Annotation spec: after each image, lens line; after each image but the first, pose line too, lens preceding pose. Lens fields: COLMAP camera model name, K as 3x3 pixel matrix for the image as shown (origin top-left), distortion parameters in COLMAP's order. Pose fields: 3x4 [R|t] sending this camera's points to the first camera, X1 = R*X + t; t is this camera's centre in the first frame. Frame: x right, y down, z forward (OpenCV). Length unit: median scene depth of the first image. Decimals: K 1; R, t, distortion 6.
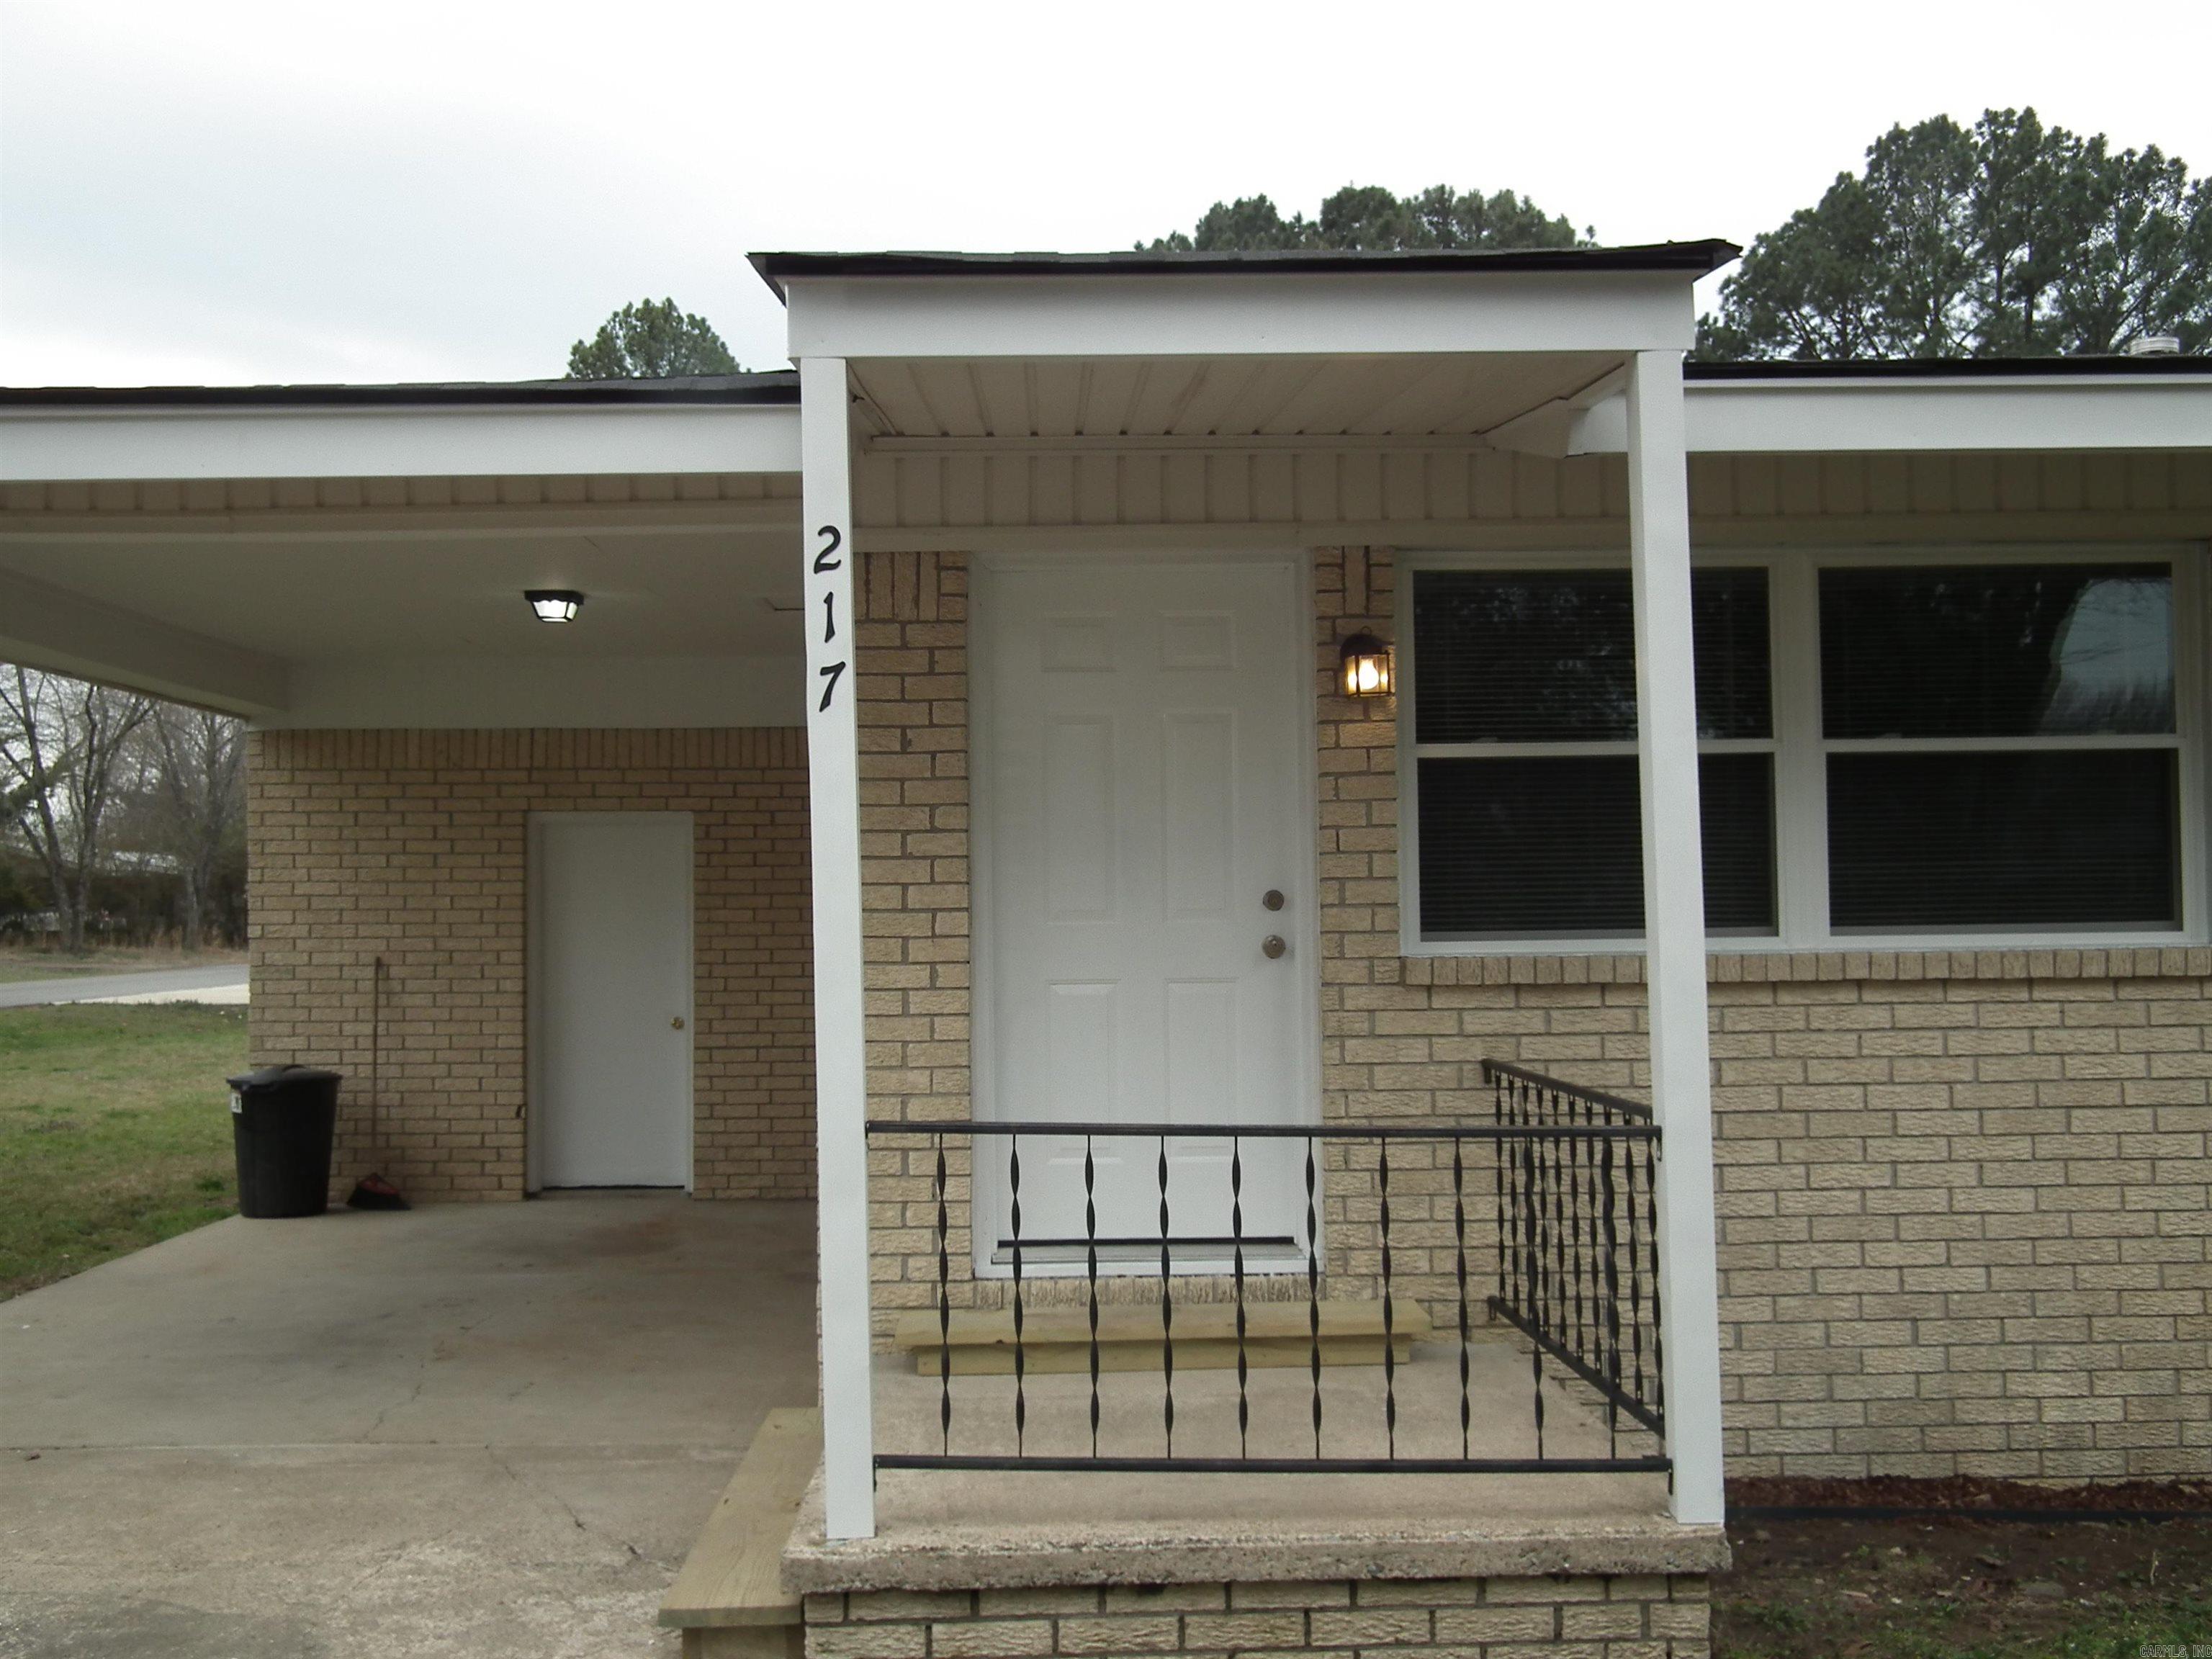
lens RADIAL K [[2060.8, 0, 1102.5], [0, 2060.8, 855.8], [0, 0, 1]] dist [0.019379, -0.019083]
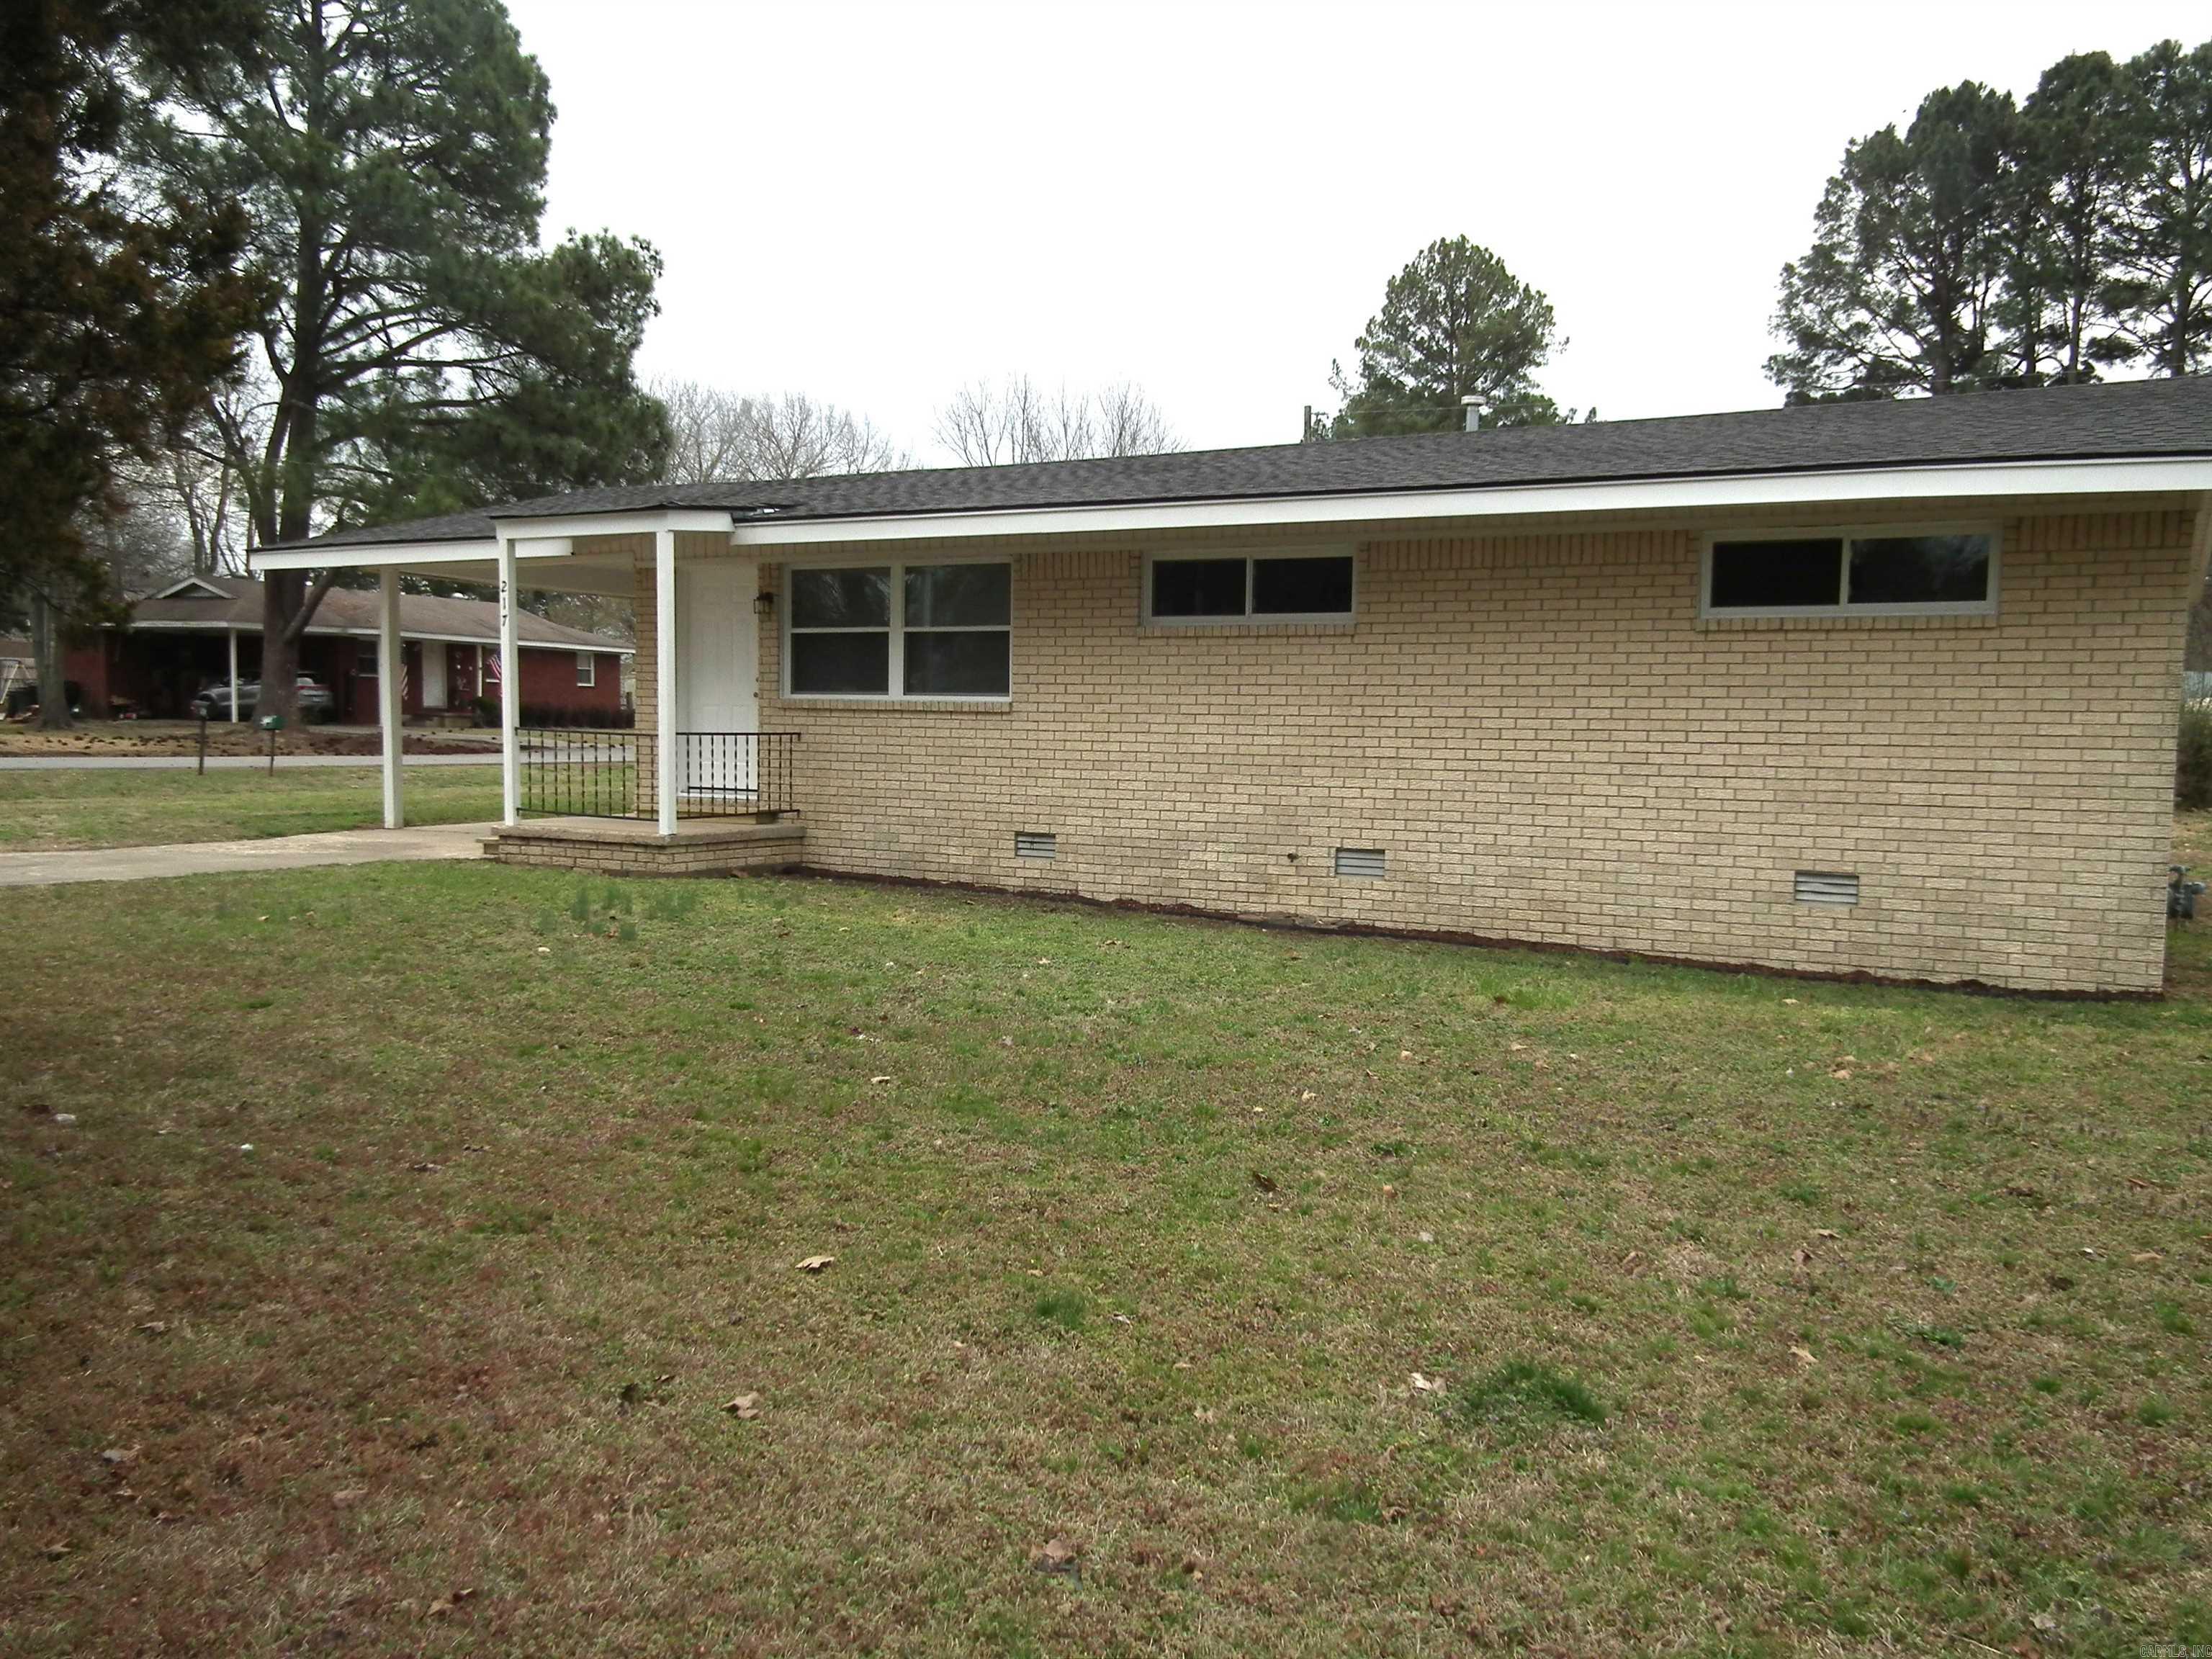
lens RADIAL K [[1749.0, 0, 1097.7], [0, 1749.0, 840.8], [0, 0, 1]] dist [0.034116, -0.007819]
pose [[0.867323, 0.062386, -0.493821, 0.993443], [-0.014170, 0.994807, 0.100790, -0.005403], [0.497545, -0.080420, 0.863702, -0.552353]]
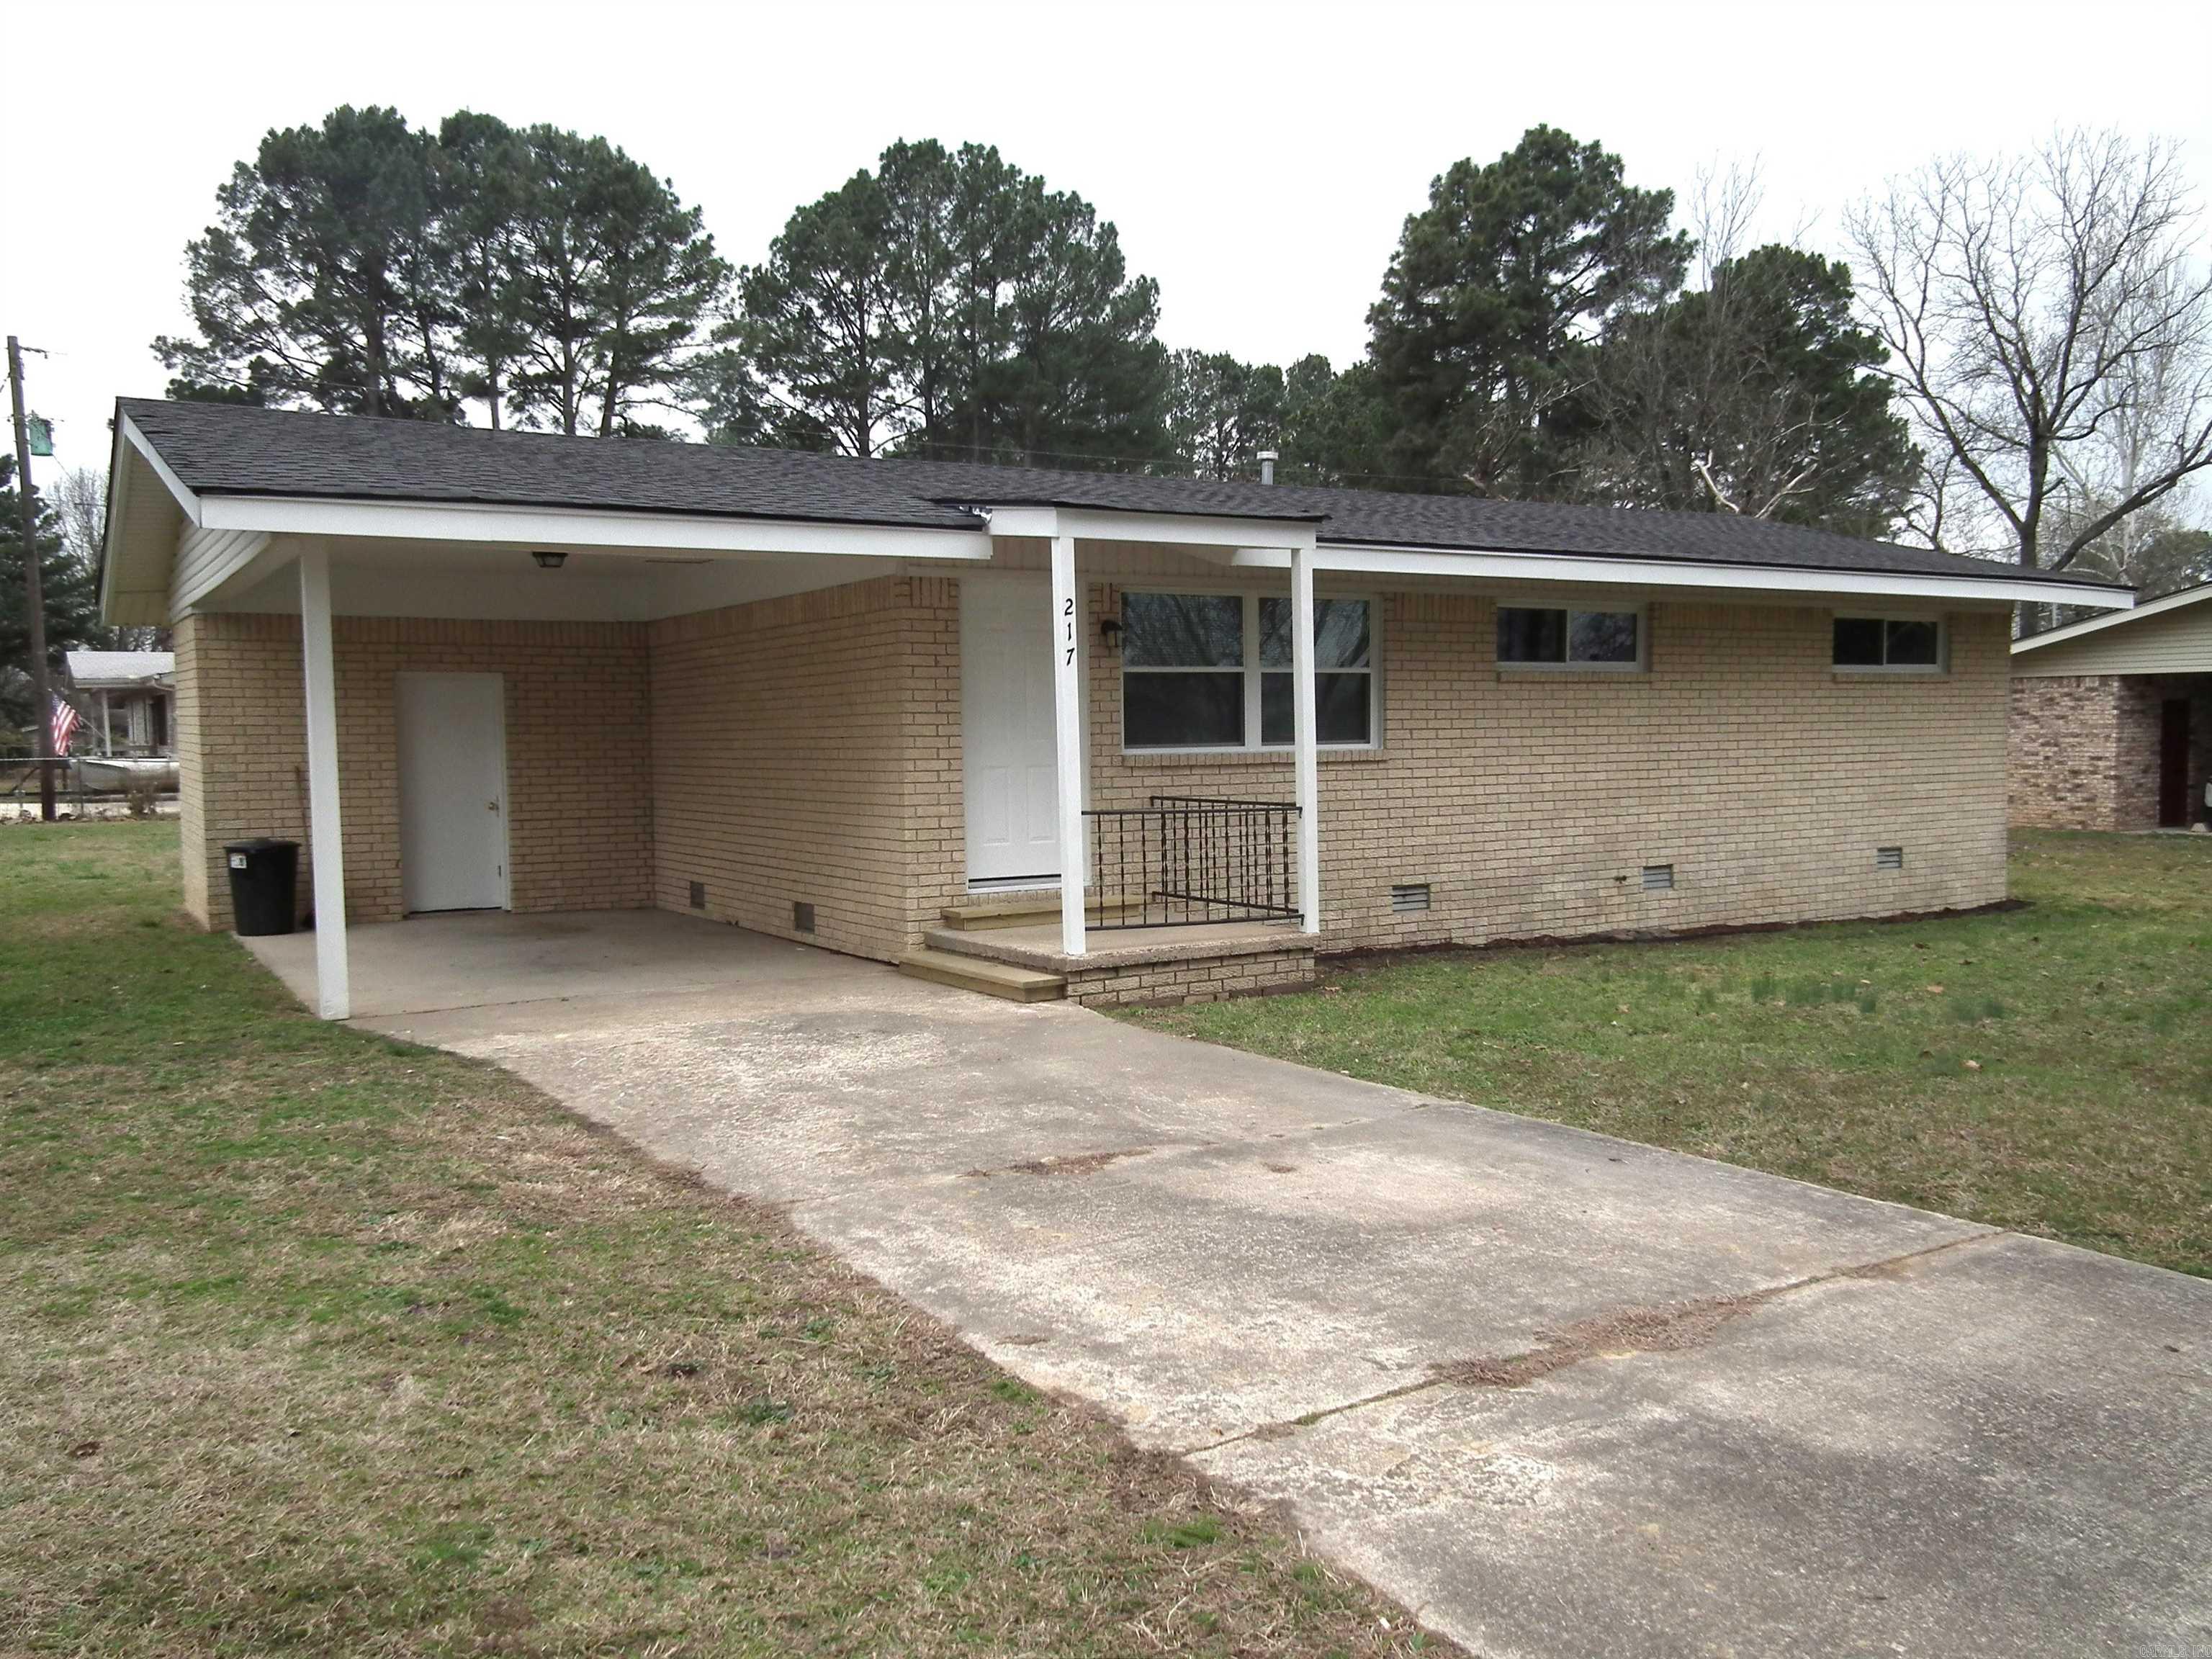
lens RADIAL K [[1749.0, 0, 1097.7], [0, 1749.0, 840.8], [0, 0, 1]] dist [0.034116, -0.007819]
pose [[0.866269, -0.030492, 0.498646, -0.486632], [-0.013110, 0.996404, 0.083706, -0.011926], [-0.499405, -0.079049, 0.862755, -0.412104]]
